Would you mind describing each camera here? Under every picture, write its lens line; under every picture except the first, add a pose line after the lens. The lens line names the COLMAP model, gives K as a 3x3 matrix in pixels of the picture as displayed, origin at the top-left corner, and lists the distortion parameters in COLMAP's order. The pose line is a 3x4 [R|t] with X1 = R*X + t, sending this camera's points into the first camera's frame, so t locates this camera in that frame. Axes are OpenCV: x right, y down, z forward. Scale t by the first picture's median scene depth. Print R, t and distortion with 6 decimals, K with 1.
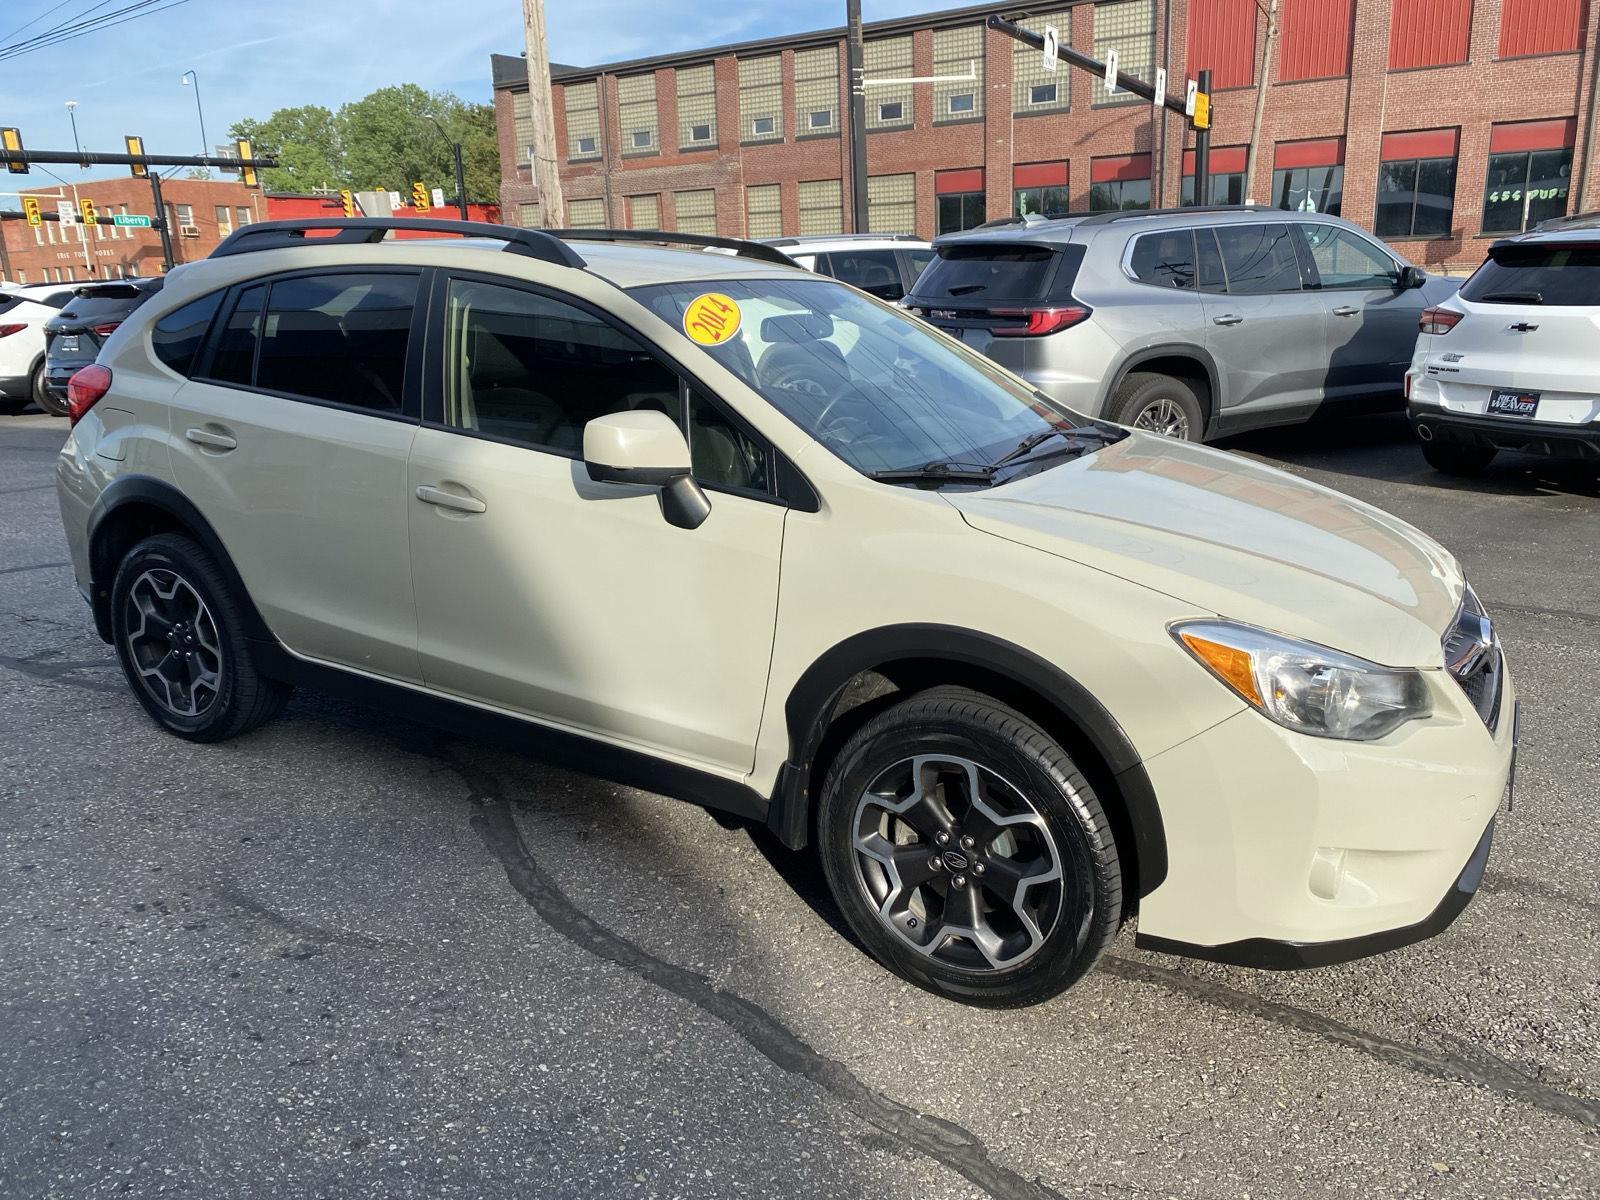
lens RADIAL K [[1222.5, 0, 802.1], [0, 1222.5, 594.4], [0, 0, 1]] dist [0.016846, -0.006720]
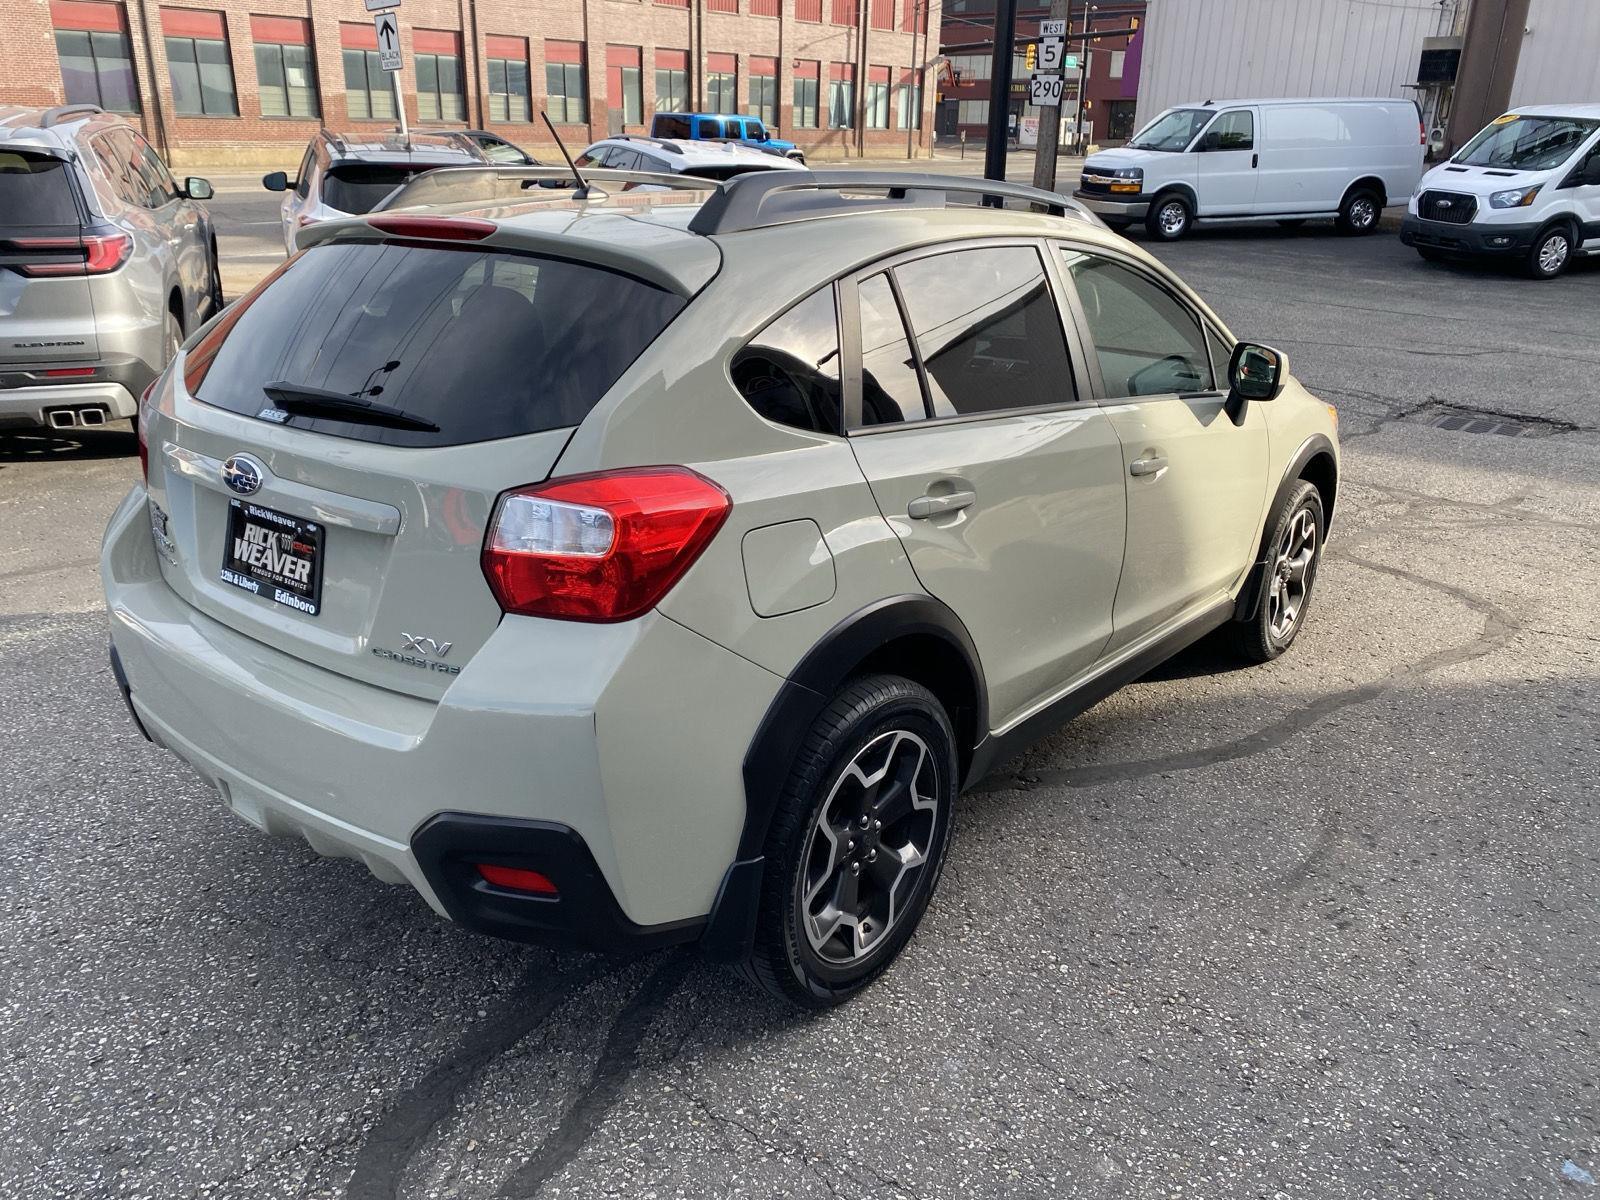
lens RADIAL K [[1232.6, 0, 800.0], [0, 1232.6, 600.0], [0, 0, 1]] dist [0.006572, -0.000366]
pose [[0.122284, -0.319671, 0.939605, -0.102676], [0.230004, 0.930065, 0.286492, -0.025888], [-0.965476, 0.181079, 0.187258, 0.085564]]
